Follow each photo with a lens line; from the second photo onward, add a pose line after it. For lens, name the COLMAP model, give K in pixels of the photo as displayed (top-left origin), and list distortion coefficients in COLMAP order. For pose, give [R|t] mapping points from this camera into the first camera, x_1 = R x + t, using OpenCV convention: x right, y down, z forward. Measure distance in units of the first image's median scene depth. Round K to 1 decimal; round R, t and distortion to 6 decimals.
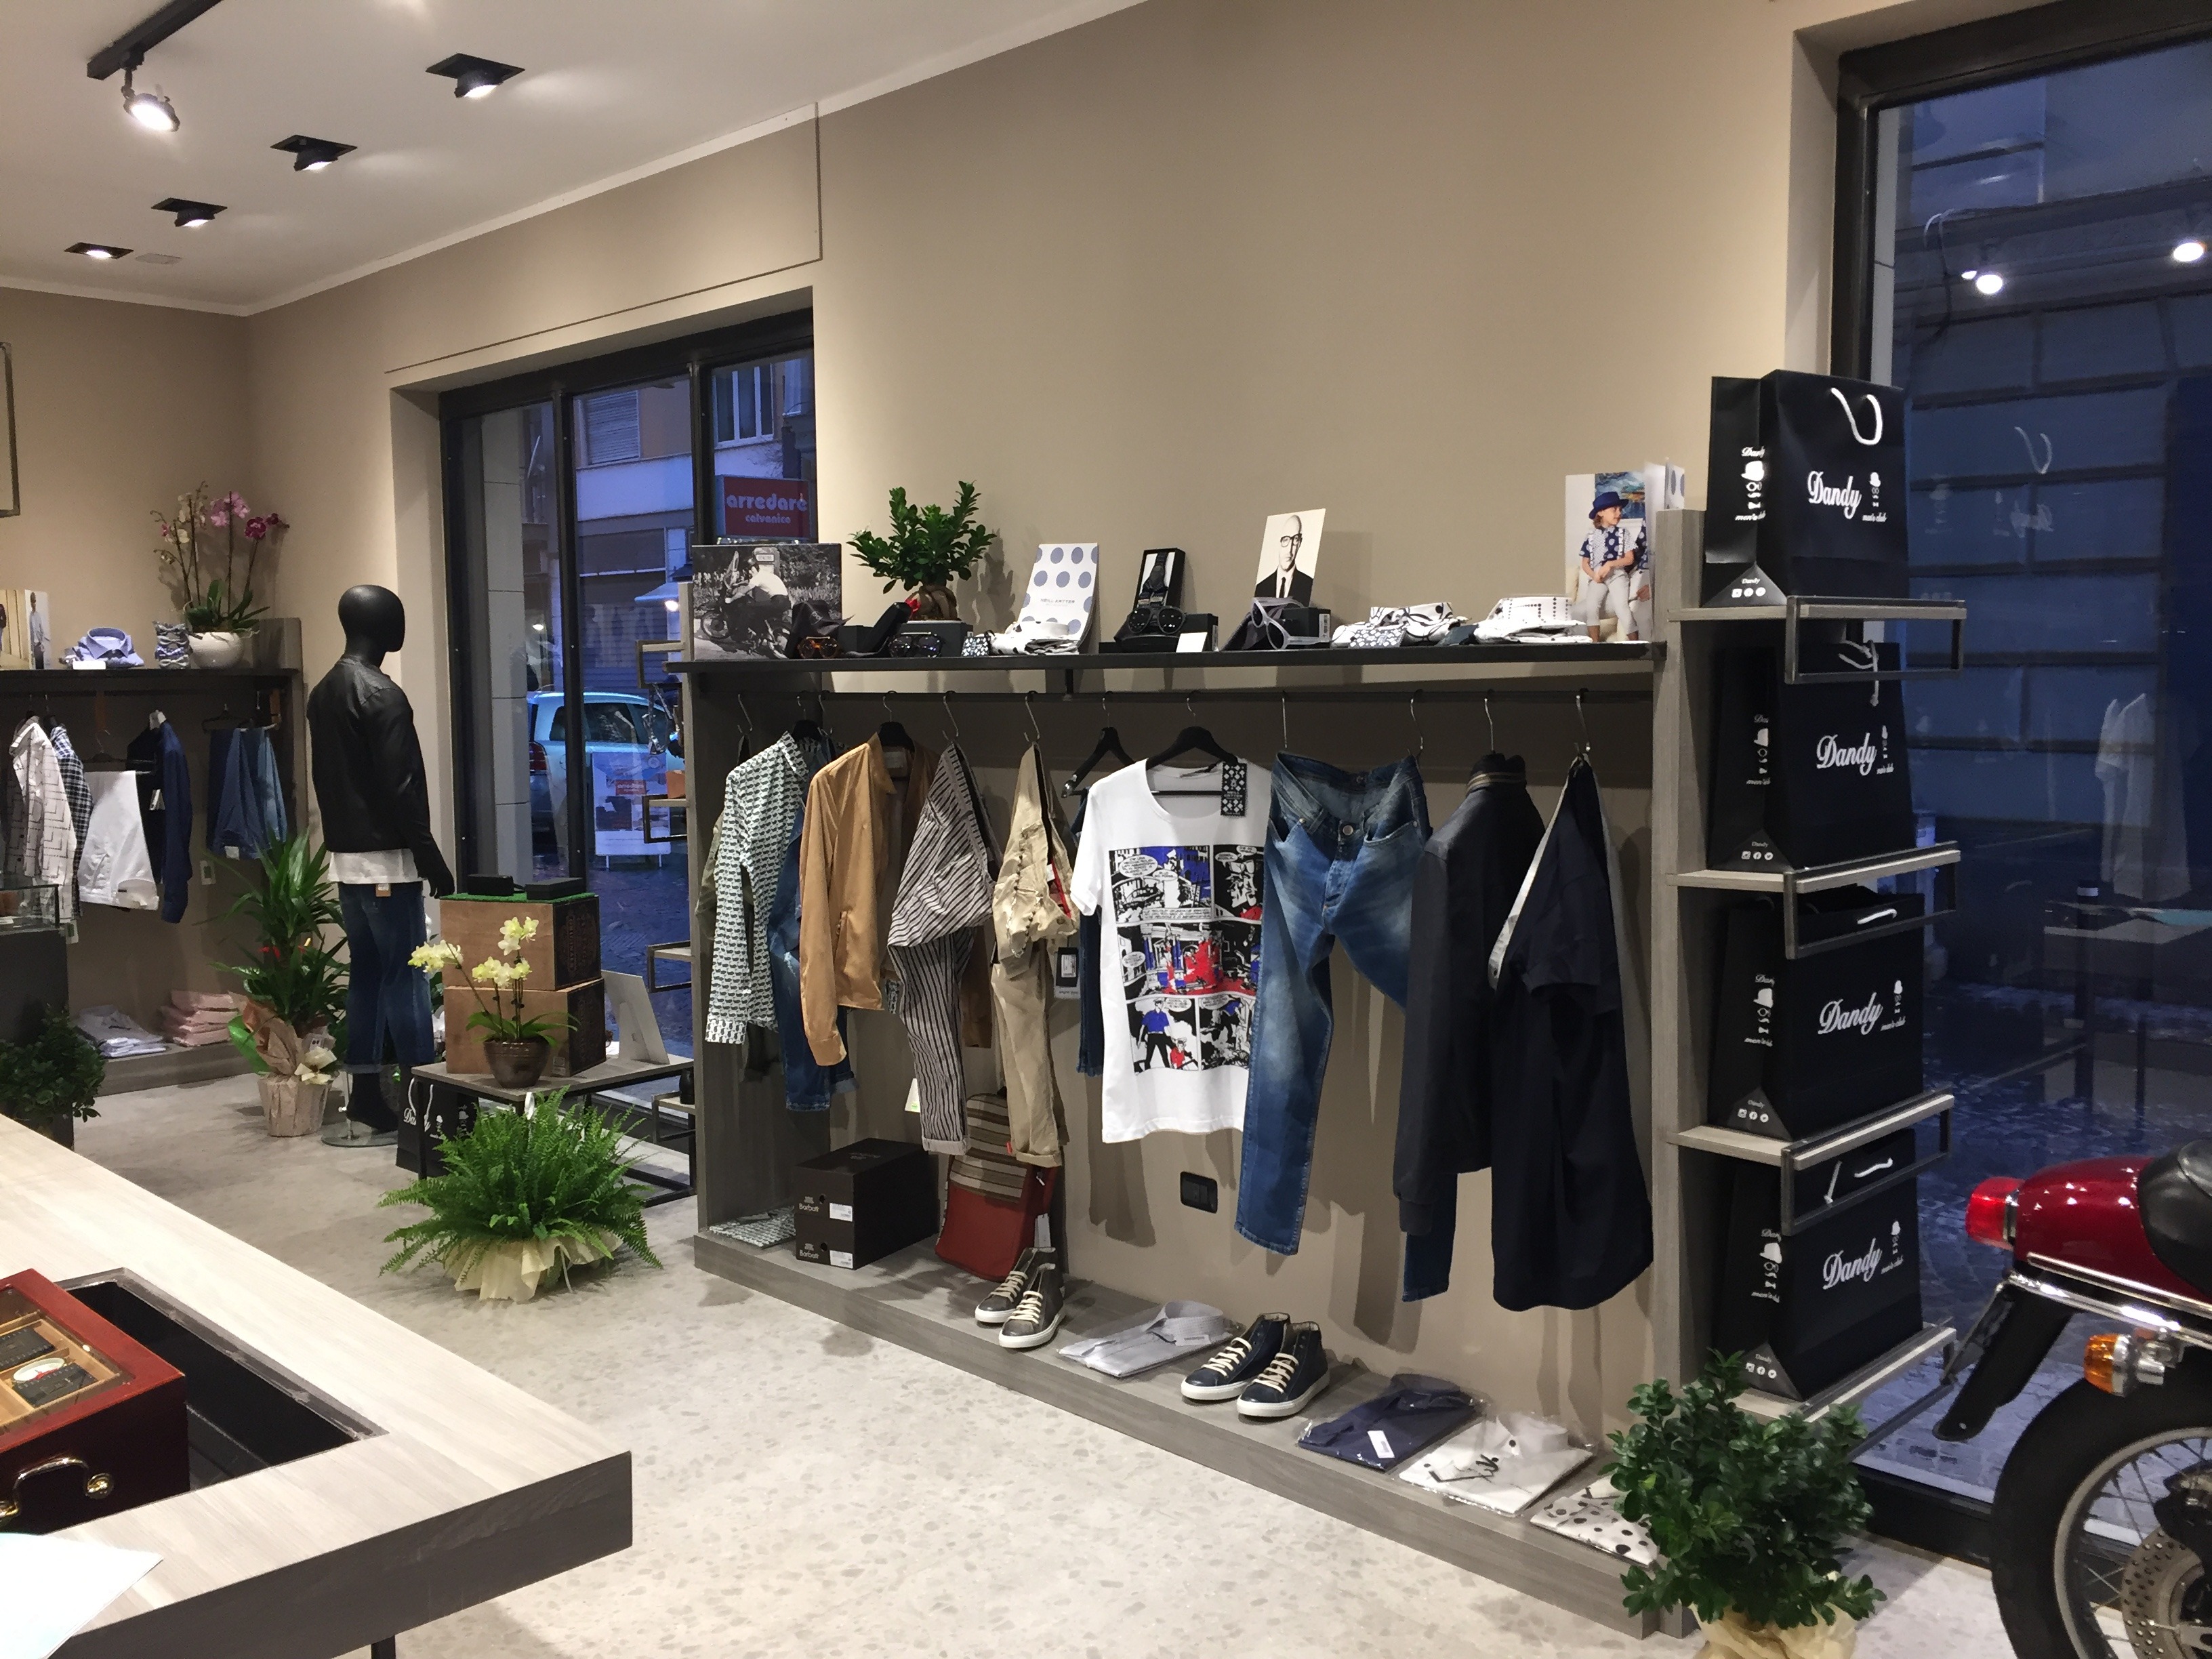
lens RADIAL K [[1890.4, 0, 1096.9], [0, 1890.4, 814.5], [0, 0, 1]] dist [0.091153, -0.115290]
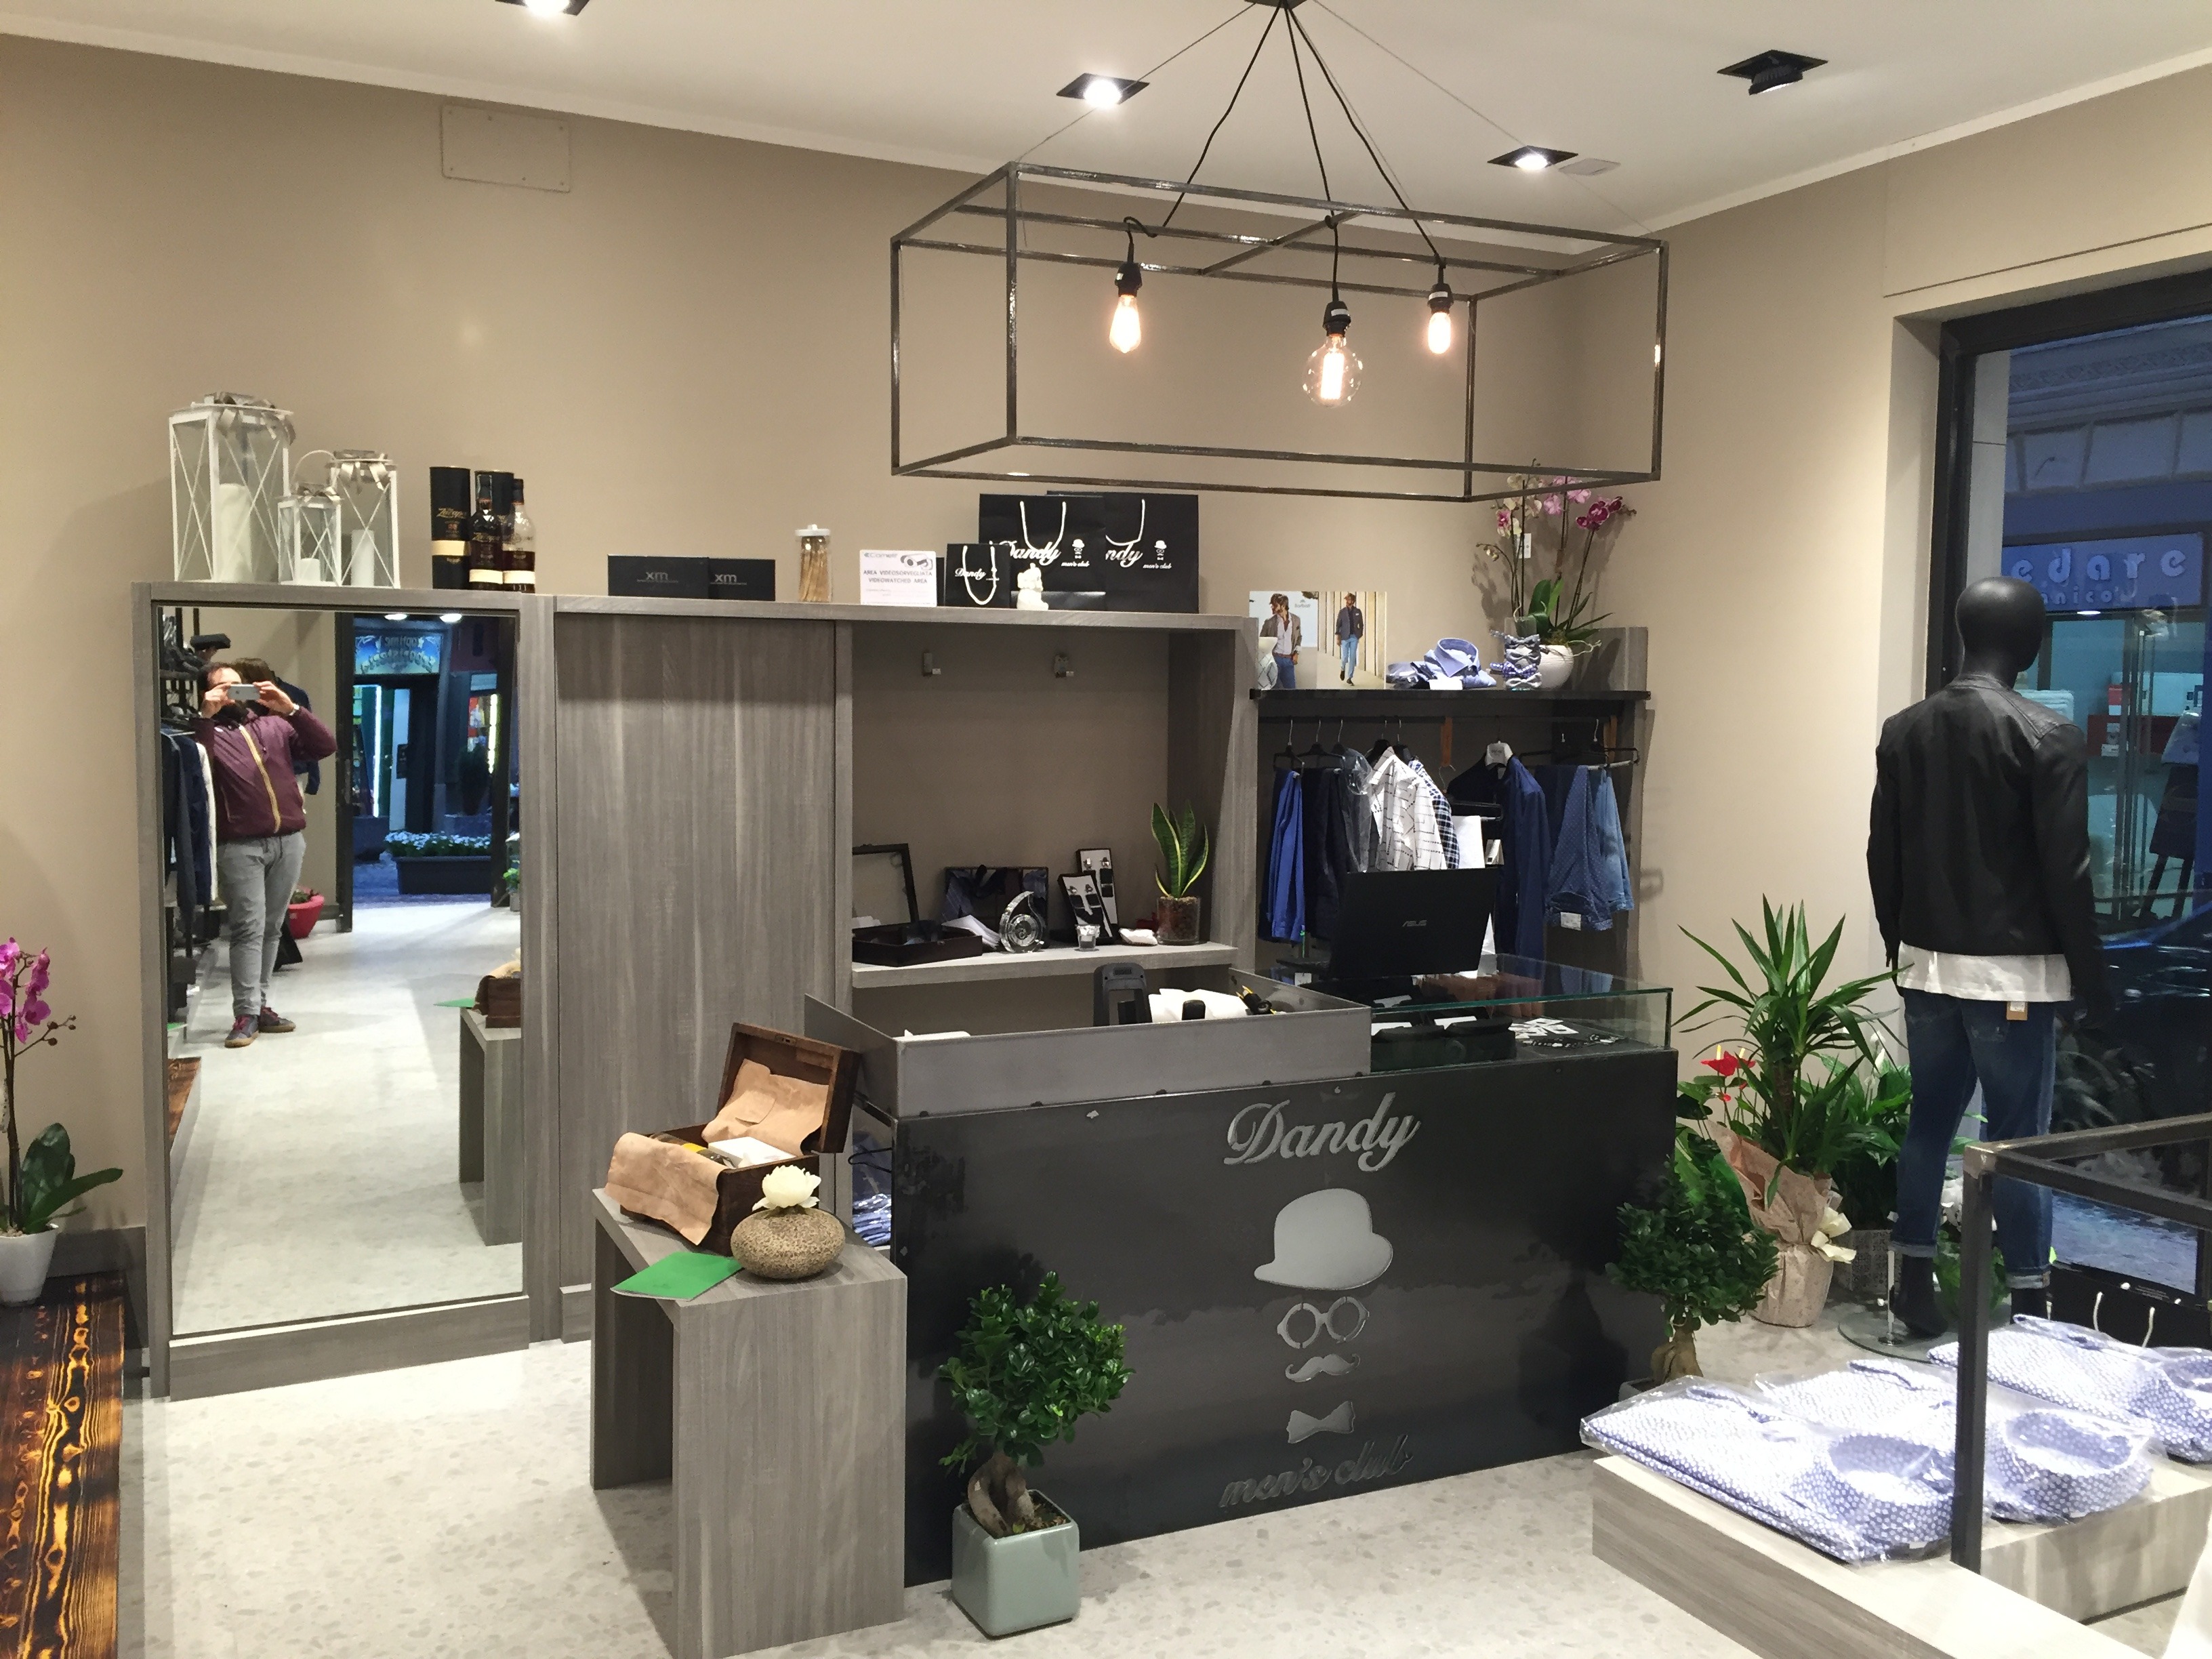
lens RADIAL K [[1890.4, 0, 1105.7], [0, 1890.4, 816.1], [0, 0, 1]] dist [0.091153, -0.115290]
pose [[0.952135, 0.036703, -0.303468, -0.455865], [-0.039566, 0.999212, -0.003291, -0.015502], [0.303108, 0.015141, 0.952836, 0.214280]]
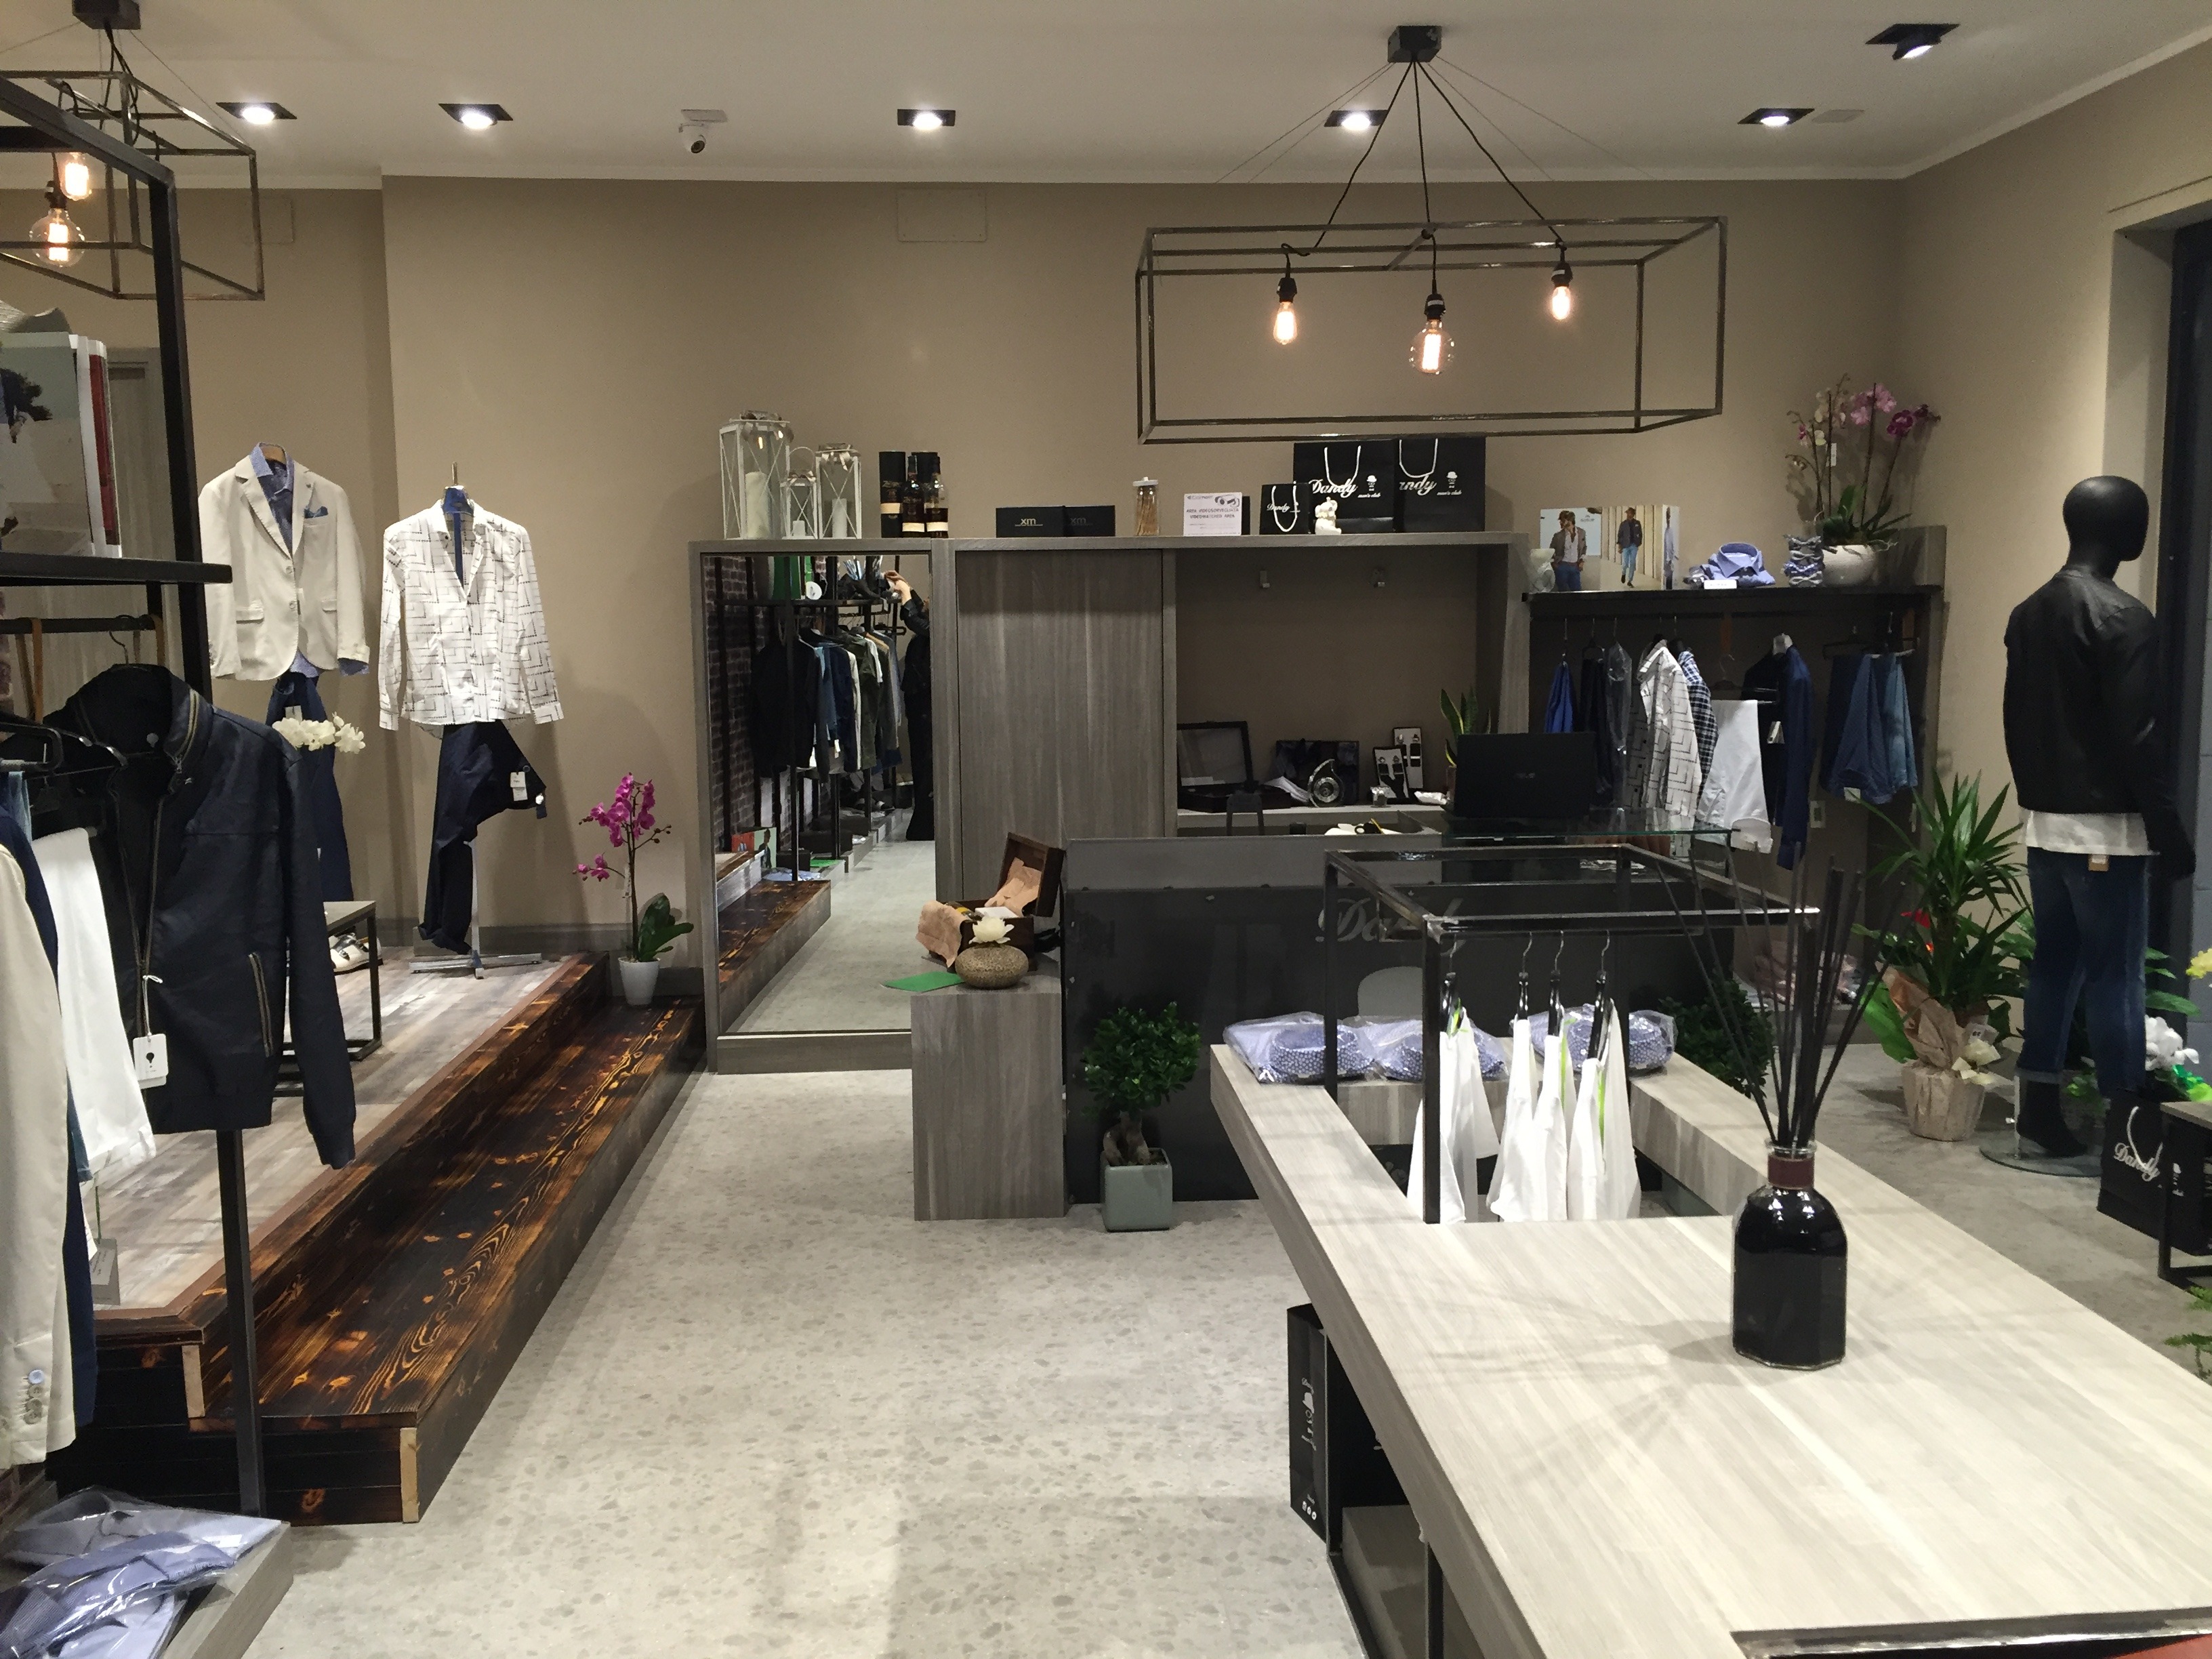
lens RADIAL K [[1890.4, 0, 1103.1], [0, 1890.4, 814.9], [0, 0, 1]] dist [0.091153, -0.115290]
pose [[0.761273, 0.069735, -0.644670, -0.166190], [-0.042646, 0.997432, 0.057535, -0.008110], [0.647027, -0.016308, 0.762292, 0.118486]]
